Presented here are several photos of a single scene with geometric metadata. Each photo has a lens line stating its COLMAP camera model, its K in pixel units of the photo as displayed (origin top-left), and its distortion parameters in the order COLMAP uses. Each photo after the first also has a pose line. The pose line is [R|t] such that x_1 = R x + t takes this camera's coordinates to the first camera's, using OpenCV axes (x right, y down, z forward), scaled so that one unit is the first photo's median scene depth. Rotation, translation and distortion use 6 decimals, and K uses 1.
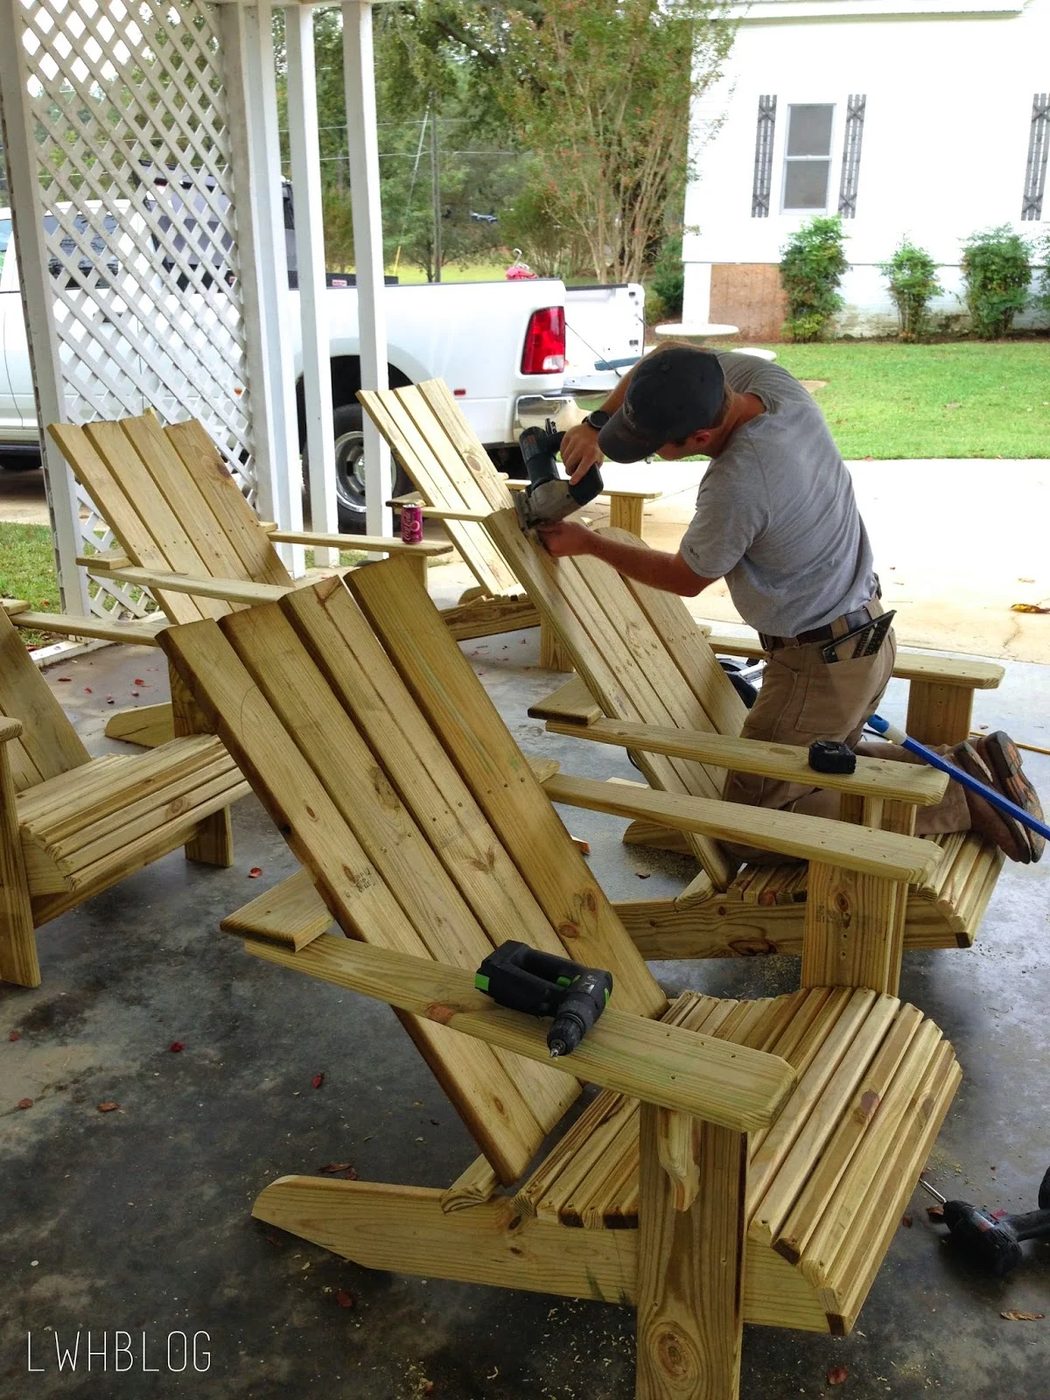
lens RADIAL K [[1277.4, 0, 525.0], [0, 1277.4, 700.0], [0, 0, 1]] dist [0.119821, -0.254561]
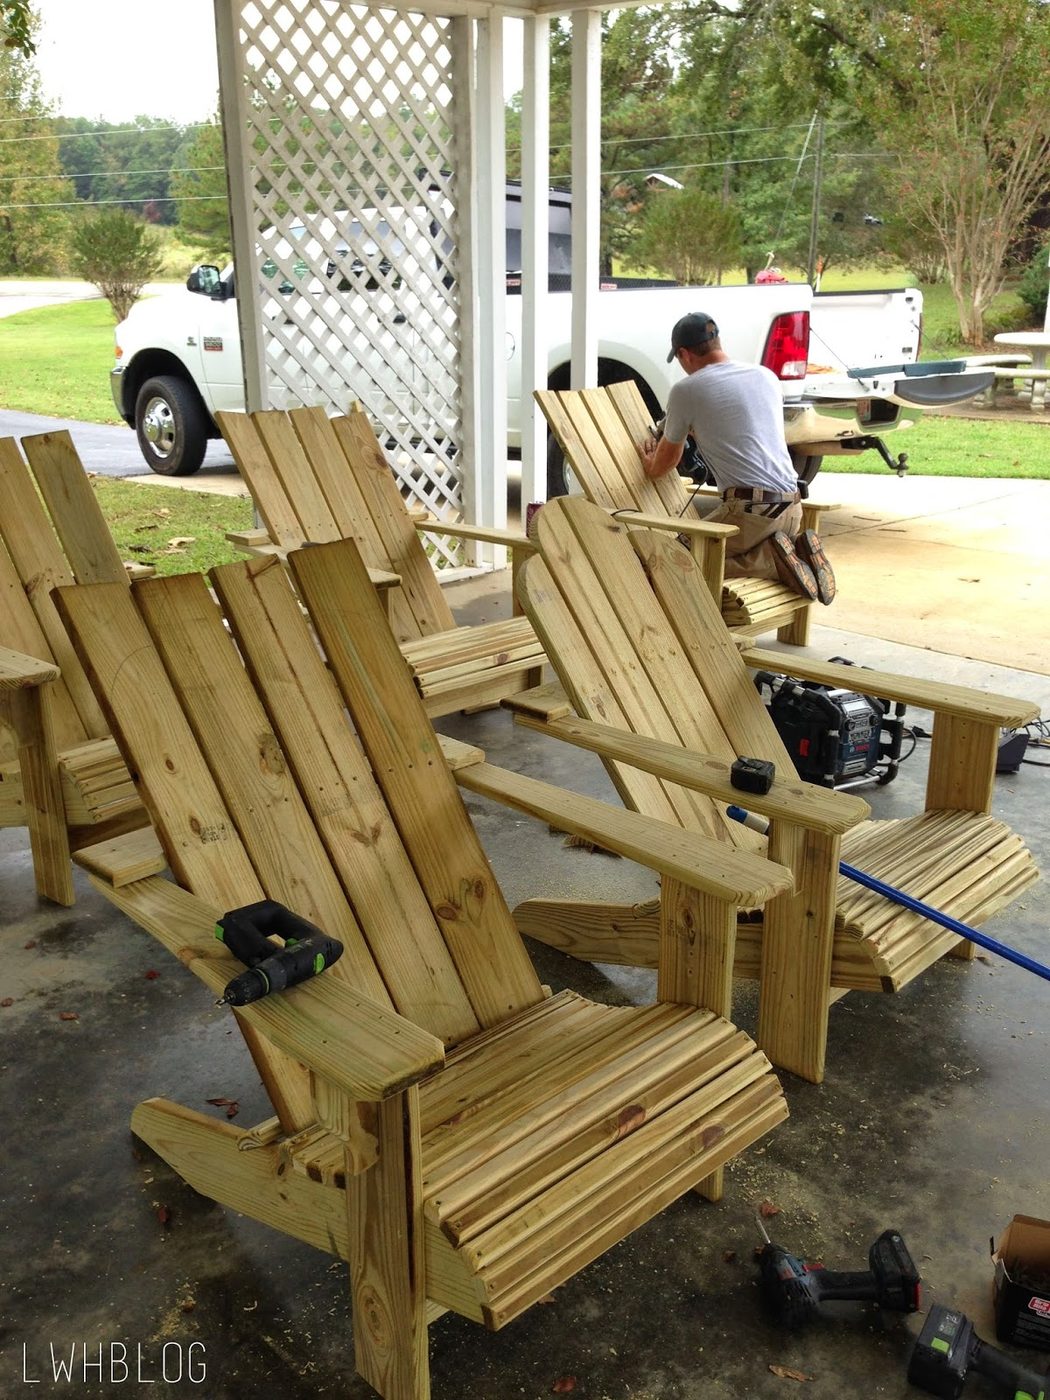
lens RADIAL K [[1277.4, 0, 525.0], [0, 1277.4, 700.0], [0, 0, 1]] dist [0.119821, -0.254561]
pose [[0.961046, 0.093656, -0.260038, 0.246473], [-0.094532, 0.995480, 0.009165, -0.003733], [0.259721, 0.015774, 0.965555, 0.014222]]
